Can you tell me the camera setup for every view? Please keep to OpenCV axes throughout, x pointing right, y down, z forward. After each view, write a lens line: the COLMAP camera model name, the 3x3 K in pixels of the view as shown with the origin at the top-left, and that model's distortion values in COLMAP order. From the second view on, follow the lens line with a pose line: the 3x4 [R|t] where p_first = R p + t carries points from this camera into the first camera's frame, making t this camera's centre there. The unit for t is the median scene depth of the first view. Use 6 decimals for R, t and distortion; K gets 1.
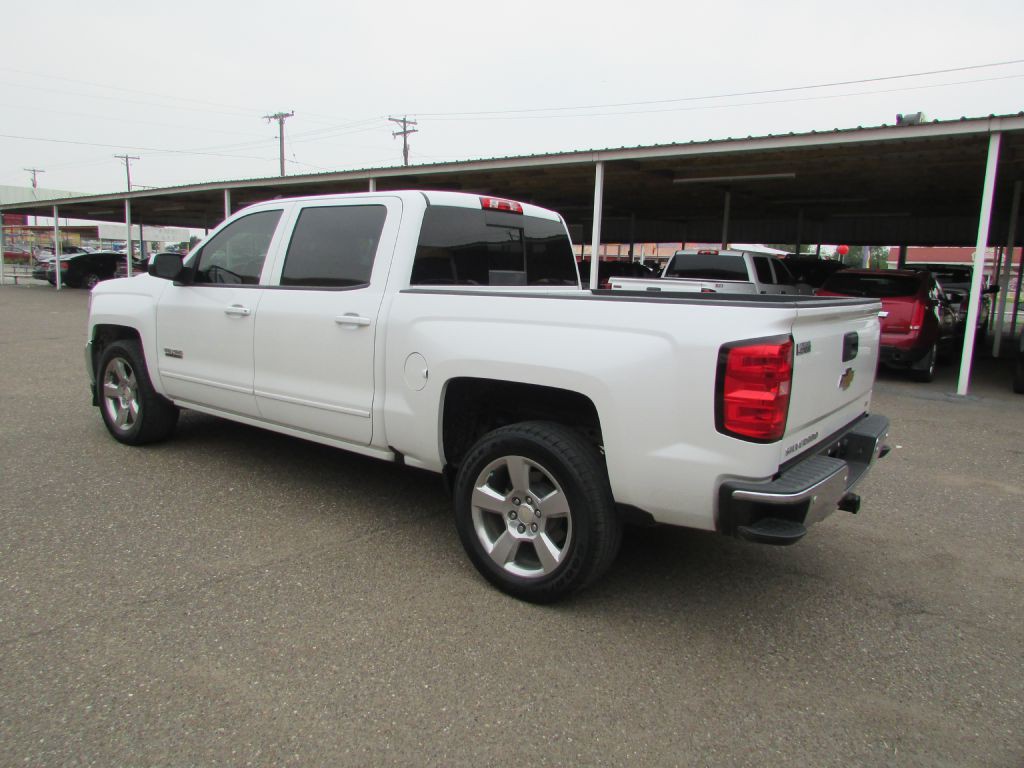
lens RADIAL K [[719.2, 0, 503.9], [0, 719.2, 367.9], [0, 0, 1]] dist [-0.028062, 0.013005]
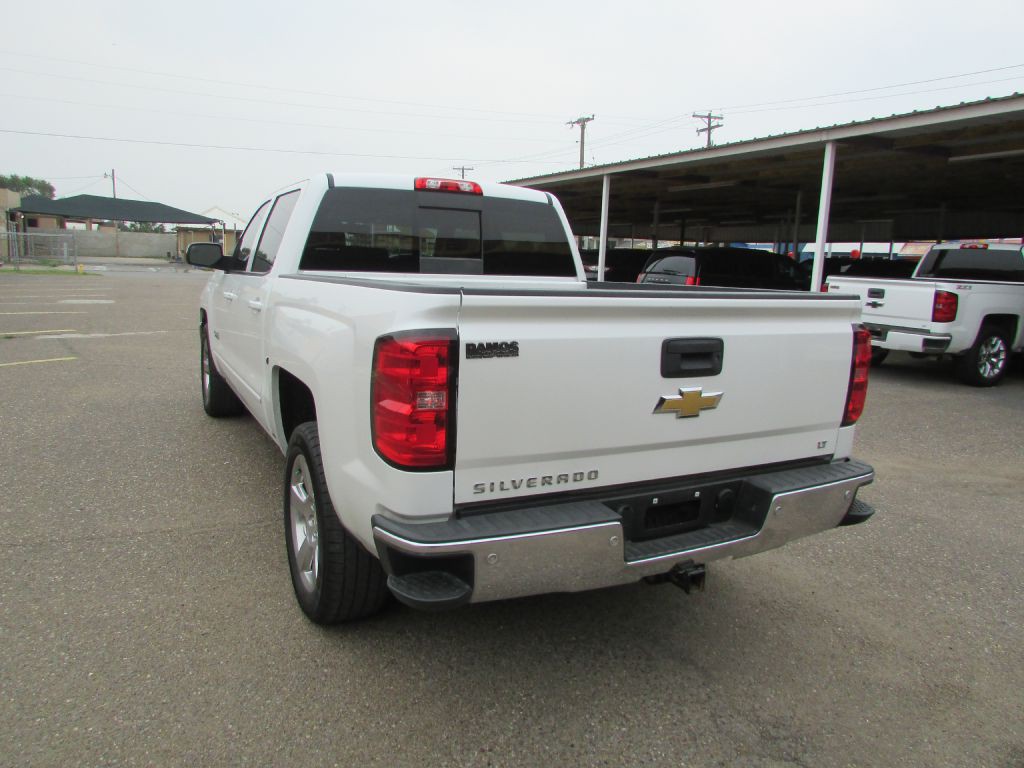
lens RADIAL K [[719.2, 0, 503.1], [0, 719.2, 367.3], [0, 0, 1]] dist [-0.028062, 0.013005]
pose [[0.904540, 0.062168, -0.421833, 0.396109], [-0.063482, 0.997923, 0.010945, -0.009670], [0.421637, 0.016879, 0.906608, 0.179824]]
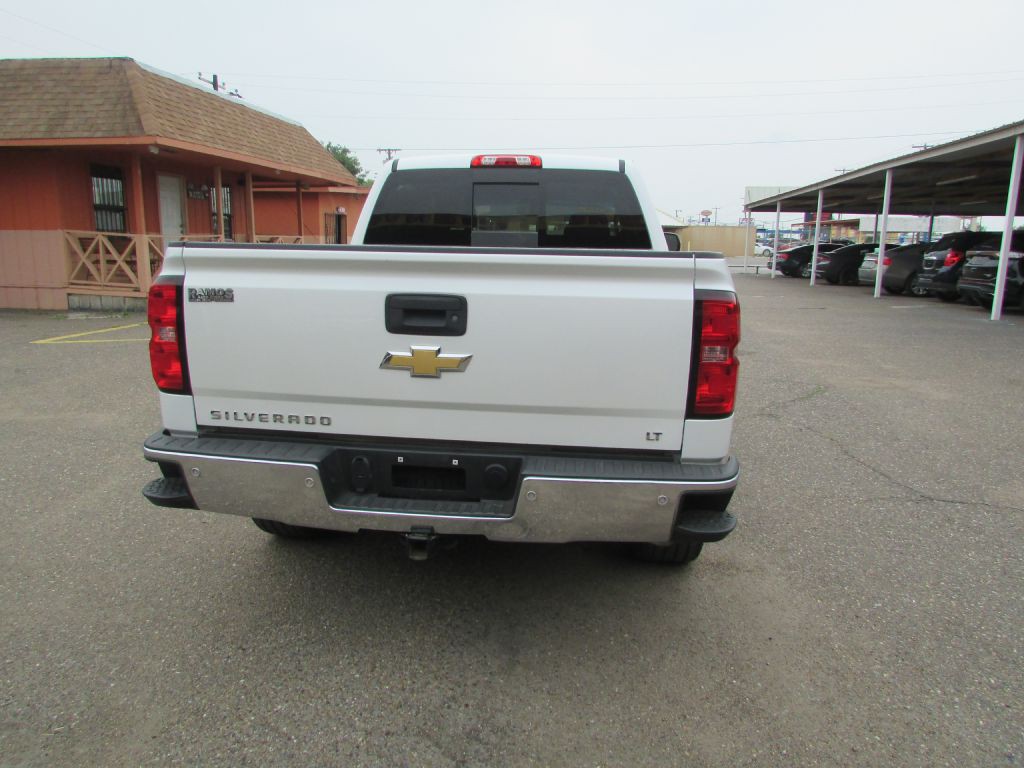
lens RADIAL K [[719.2, 0, 507.5], [0, 719.2, 365.2], [0, 0, 1]] dist [-0.028062, 0.013005]
pose [[0.512169, 0.120690, -0.850363, 0.714473], [-0.118157, 0.990565, 0.069423, -0.024365], [0.850718, 0.064920, 0.521597, 0.458898]]
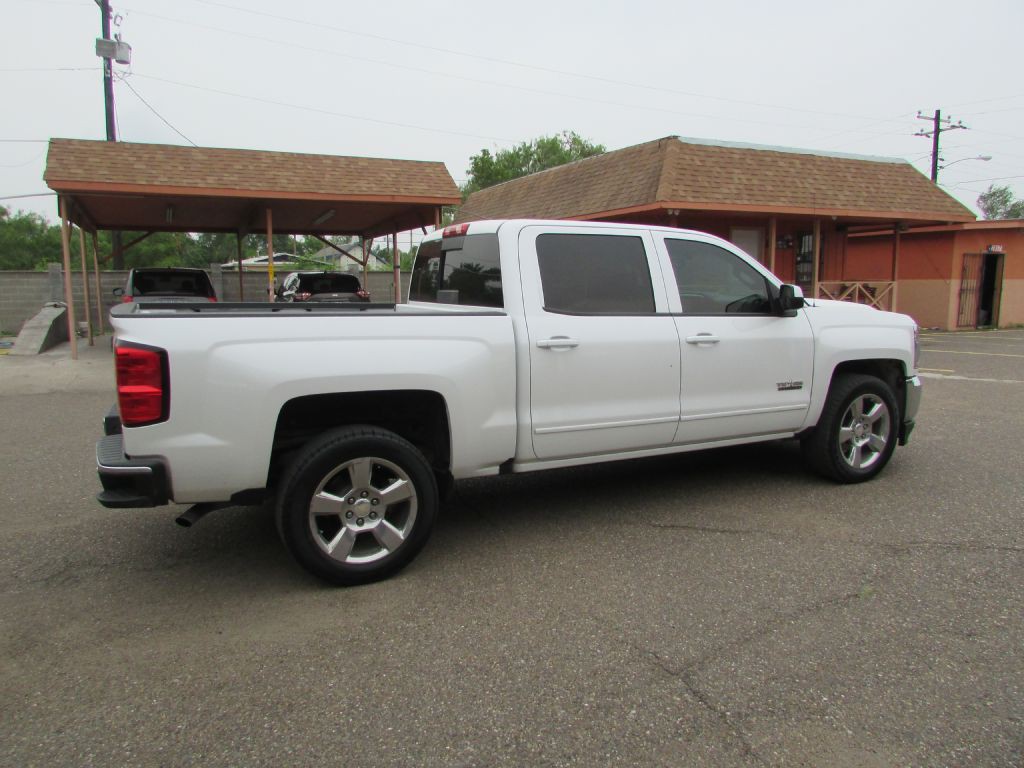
lens RADIAL K [[719.2, 0, 503.2], [0, 719.2, 368.3], [0, 0, 1]] dist [-0.028062, 0.013005]
pose [[-0.443788, 0.078080, -0.892724, 0.827547], [-0.135932, 0.978804, 0.153183, -0.172803], [0.885762, 0.189331, -0.423767, 1.361683]]
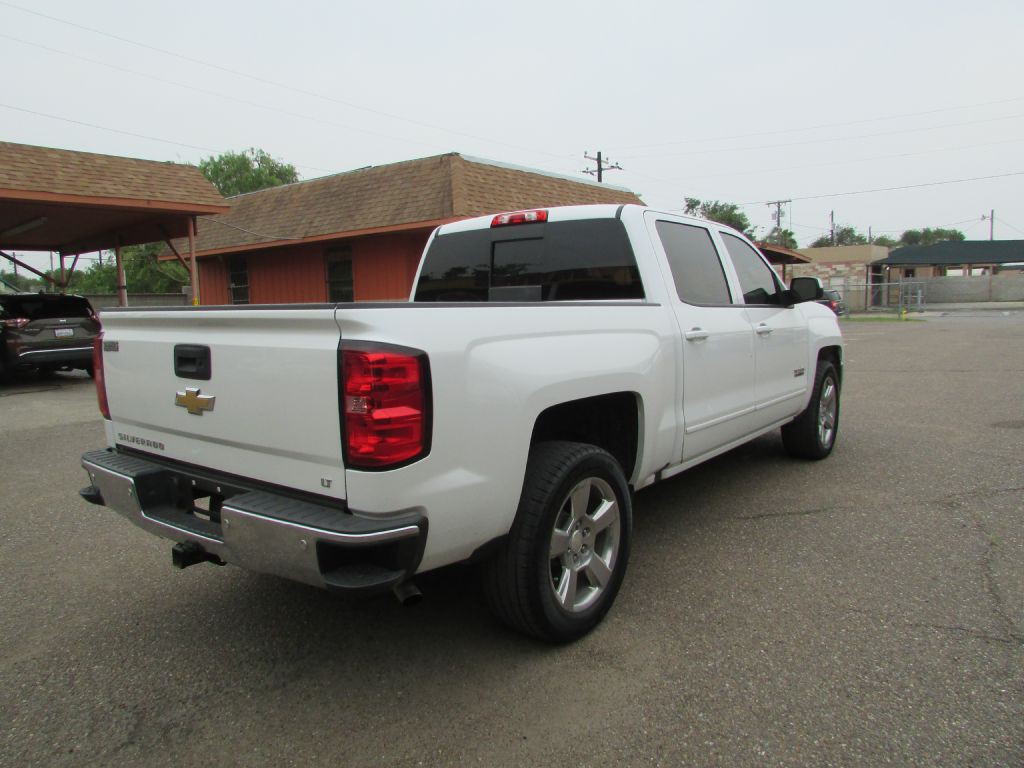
lens RADIAL K [[719.2, 0, 506.8], [0, 719.2, 362.9], [0, 0, 1]] dist [-0.028062, 0.013005]
pose [[-0.005375, 0.053329, -0.998563, 0.836929], [-0.117212, 0.991660, 0.053591, -0.073326], [0.993092, 0.117331, 0.000921, 0.872798]]
